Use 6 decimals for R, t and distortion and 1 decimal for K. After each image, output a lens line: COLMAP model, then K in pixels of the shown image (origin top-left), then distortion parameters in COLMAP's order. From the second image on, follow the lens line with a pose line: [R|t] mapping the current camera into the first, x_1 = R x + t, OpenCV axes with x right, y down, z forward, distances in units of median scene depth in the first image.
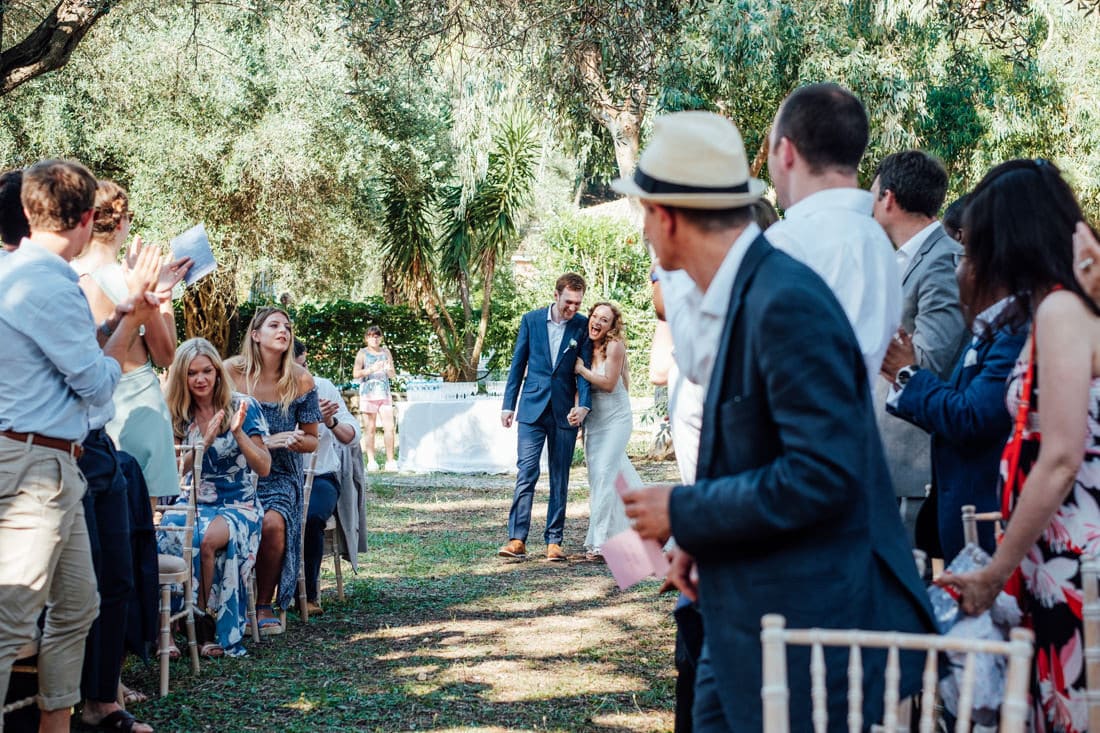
lens RADIAL K [[1947.6, 0, 550.0], [0, 1947.6, 366.5], [0, 0, 1]] dist [-0.027408, 1.258318]
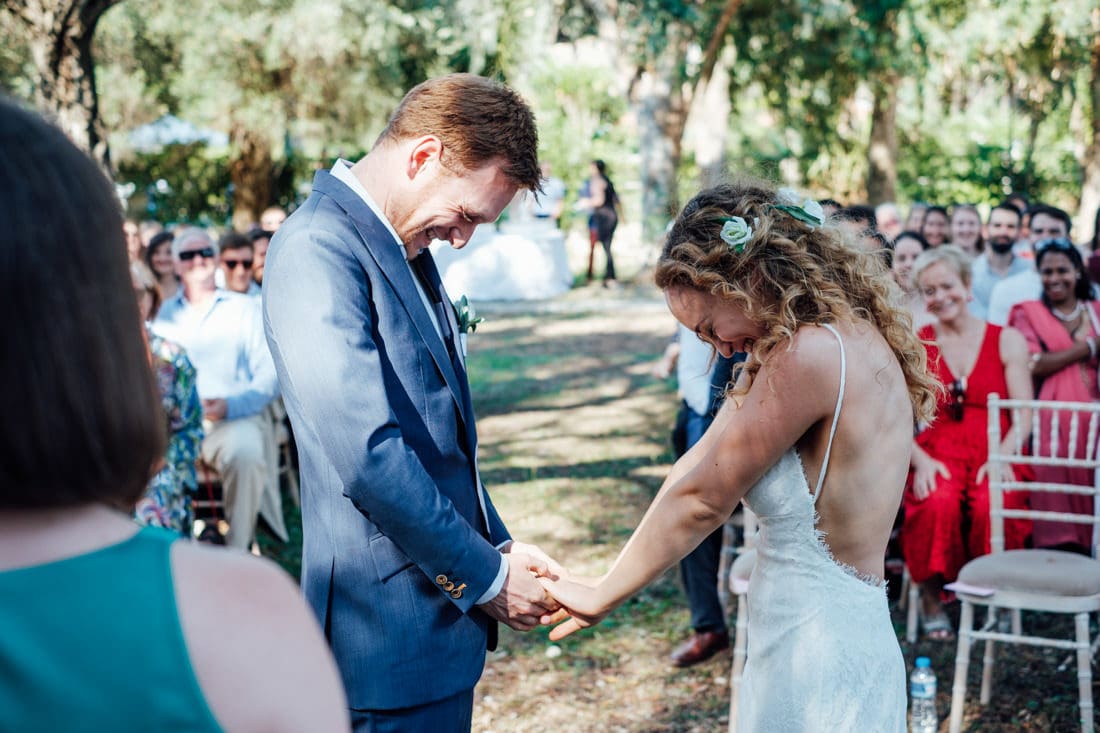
lens RADIAL K [[1947.6, 0, 550.0], [0, 1947.6, 366.5], [0, 0, 1]] dist [-0.027408, 1.258318]
pose [[0.998944, -0.041920, 0.018779, -0.025761], [0.039838, 0.994178, 0.100115, -0.020742], [-0.022867, -0.099261, 0.994799, -0.188738]]
